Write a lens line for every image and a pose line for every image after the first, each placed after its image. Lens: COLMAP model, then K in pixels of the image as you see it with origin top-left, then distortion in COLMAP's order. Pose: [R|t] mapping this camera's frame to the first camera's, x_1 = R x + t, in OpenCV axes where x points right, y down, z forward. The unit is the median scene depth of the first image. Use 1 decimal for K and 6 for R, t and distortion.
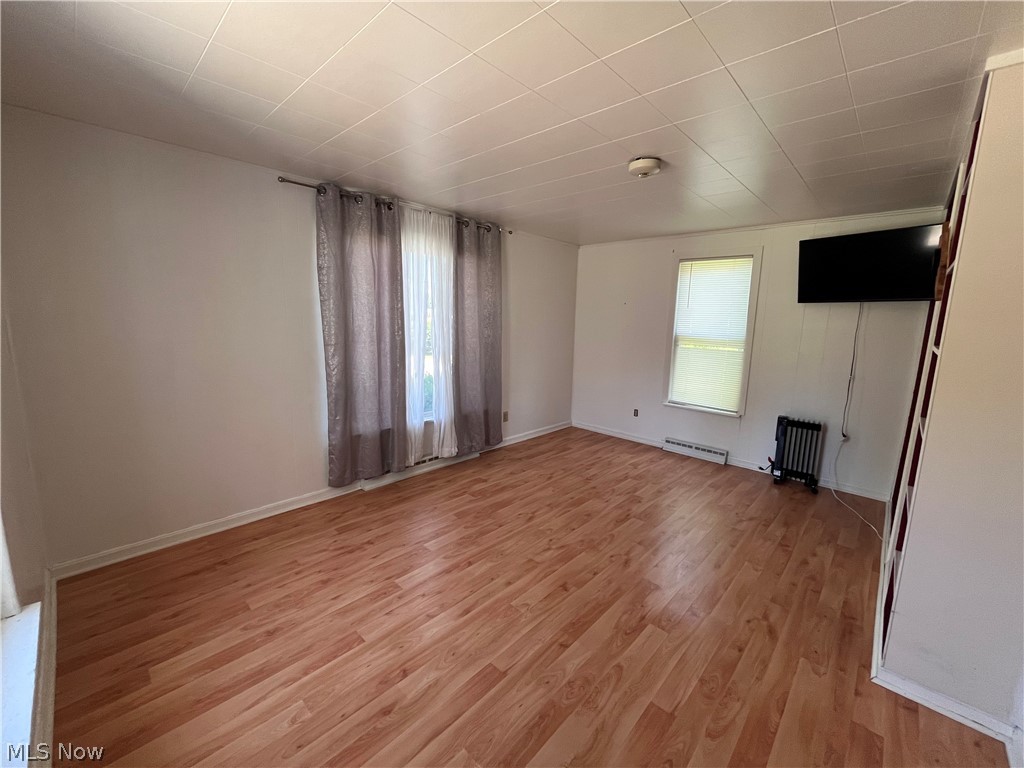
lens RADIAL K [[413.8, 0, 512.0], [0, 413.8, 384.0], [0, 0, 1]] dist [0.000166, -0.000025]
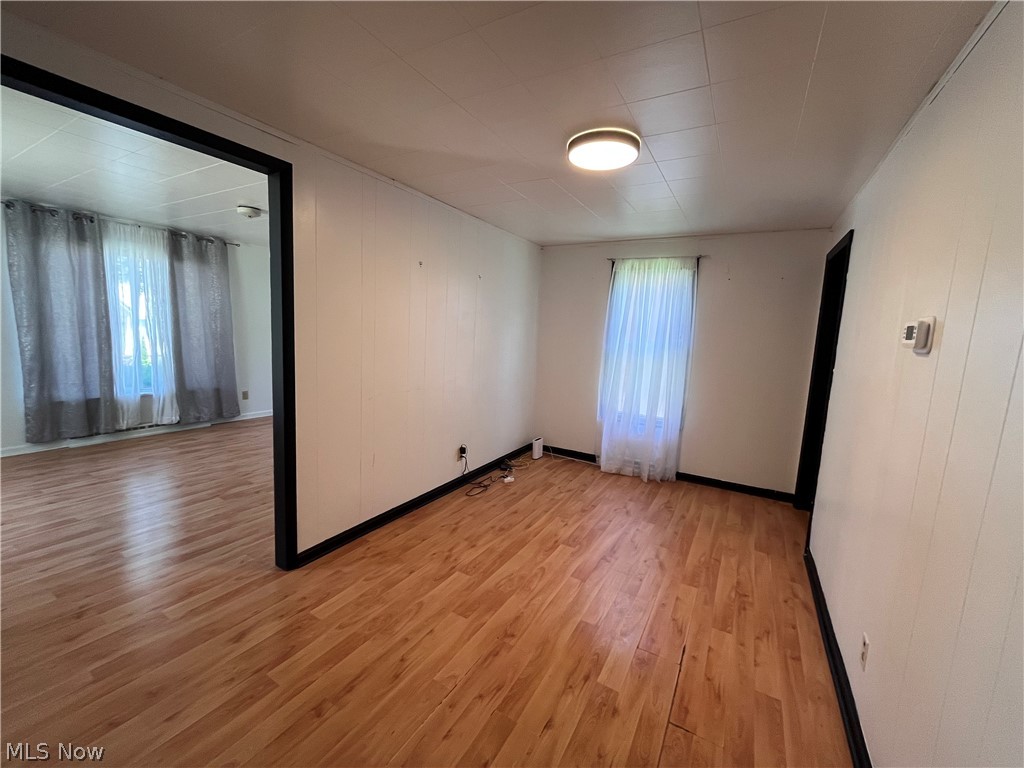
lens RADIAL K [[416.3, 0, 512.0], [0, 416.3, 384.0], [0, 0, 1]] dist [-0.002821, -0.000403]
pose [[0.973985, -0.008730, 0.226443, 0.655239], [0.014066, 0.999660, -0.021960, 0.116393], [-0.226174, 0.024573, 0.973777, -0.504020]]
